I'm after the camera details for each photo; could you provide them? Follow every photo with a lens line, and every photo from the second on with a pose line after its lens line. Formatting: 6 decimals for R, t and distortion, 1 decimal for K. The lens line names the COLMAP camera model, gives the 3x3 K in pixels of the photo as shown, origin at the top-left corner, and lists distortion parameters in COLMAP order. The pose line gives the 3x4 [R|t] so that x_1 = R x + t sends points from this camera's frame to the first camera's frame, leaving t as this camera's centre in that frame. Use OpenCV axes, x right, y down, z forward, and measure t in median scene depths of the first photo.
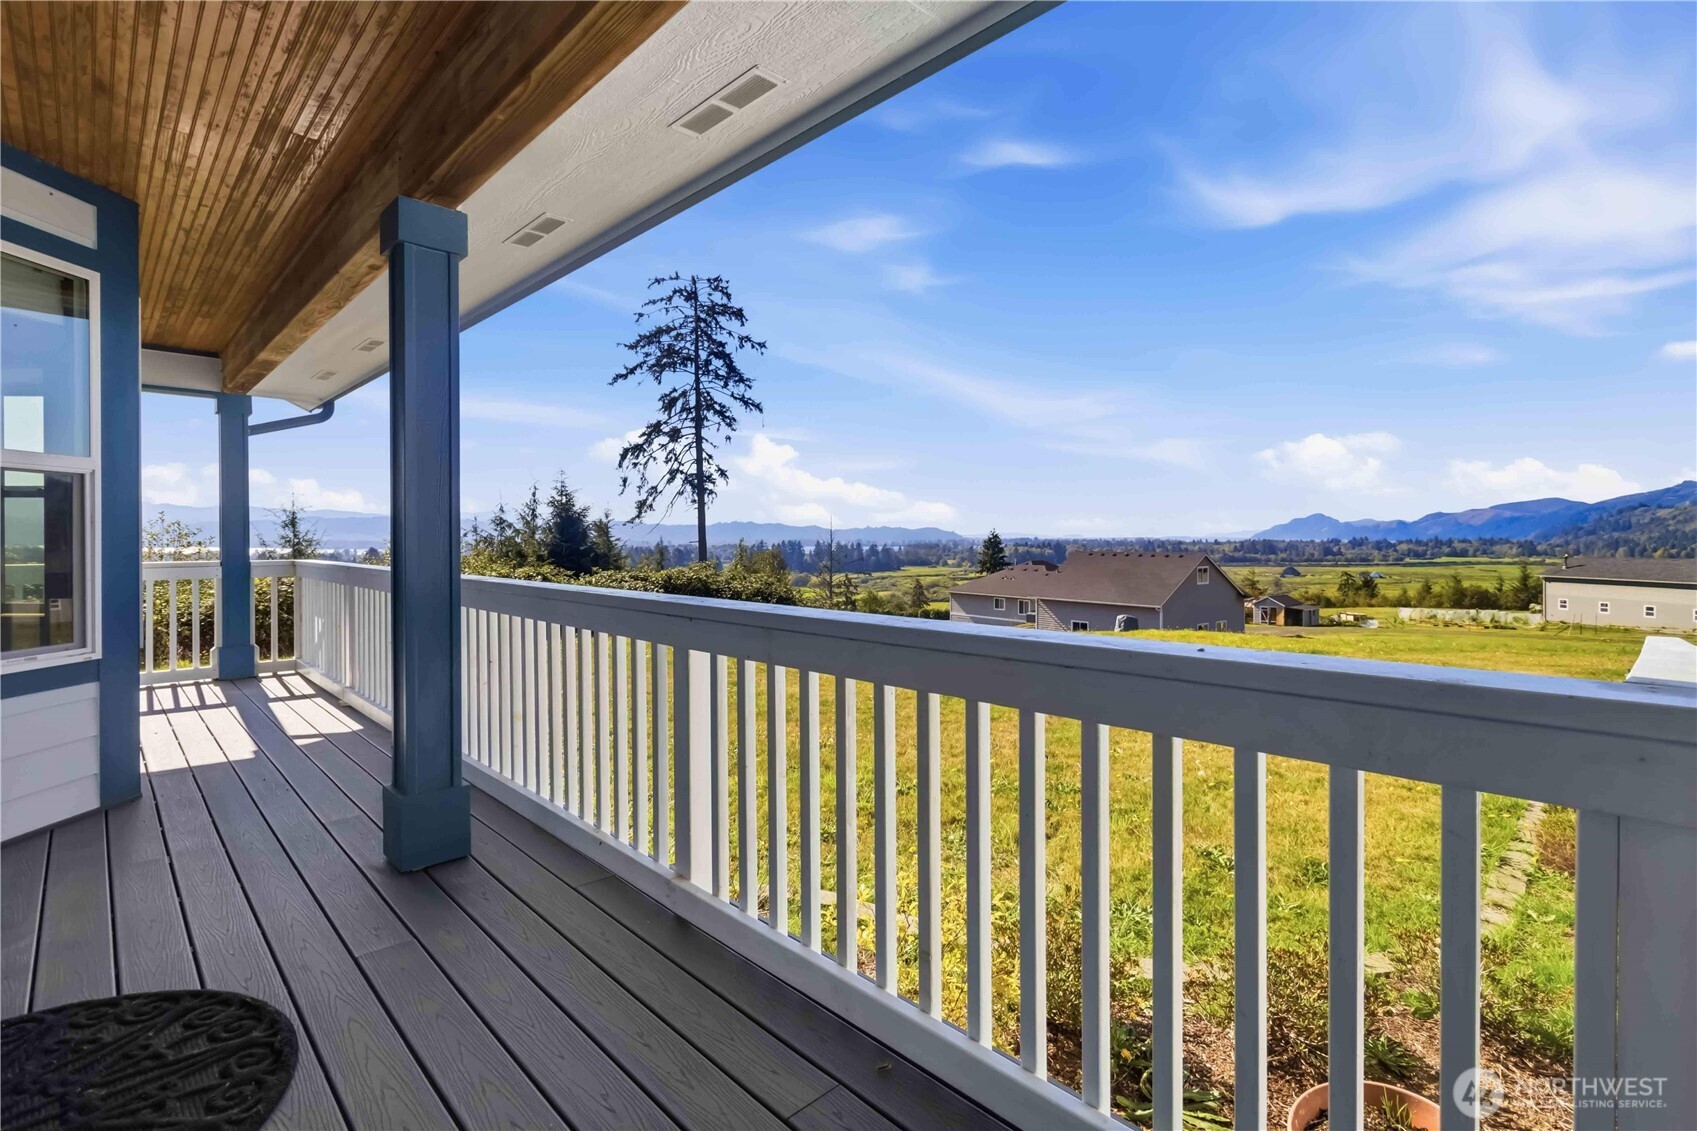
lens RADIAL K [[788.8, 0, 861.4], [0, 788.8, 532.2], [0, 0, 1]] dist [0.009287, -0.000044]
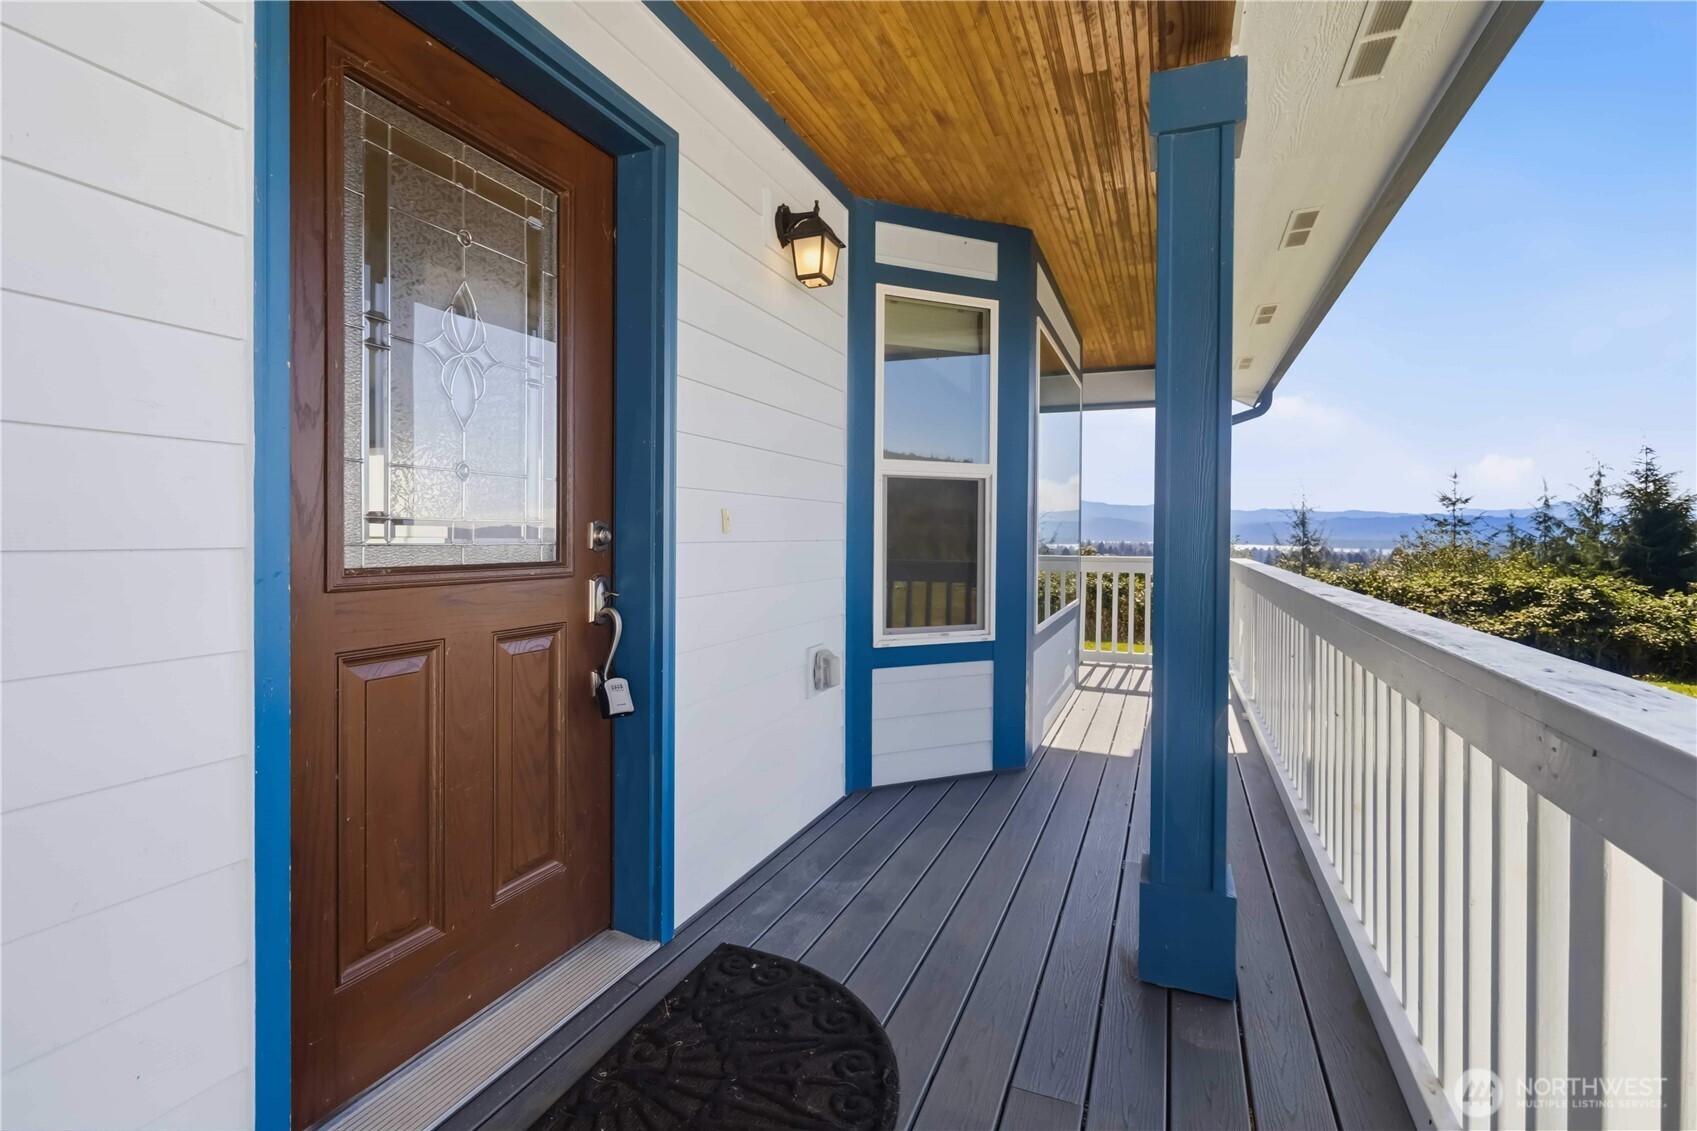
lens RADIAL K [[788.8, 0, 847.0], [0, 788.8, 544.8], [0, 0, 1]] dist [0.009287, -0.000044]
pose [[0.401901, 0.016520, -0.915534, -0.006690], [-0.001582, 0.999848, 0.017347, 0.001918], [0.915682, -0.005524, 0.401866, 0.286195]]
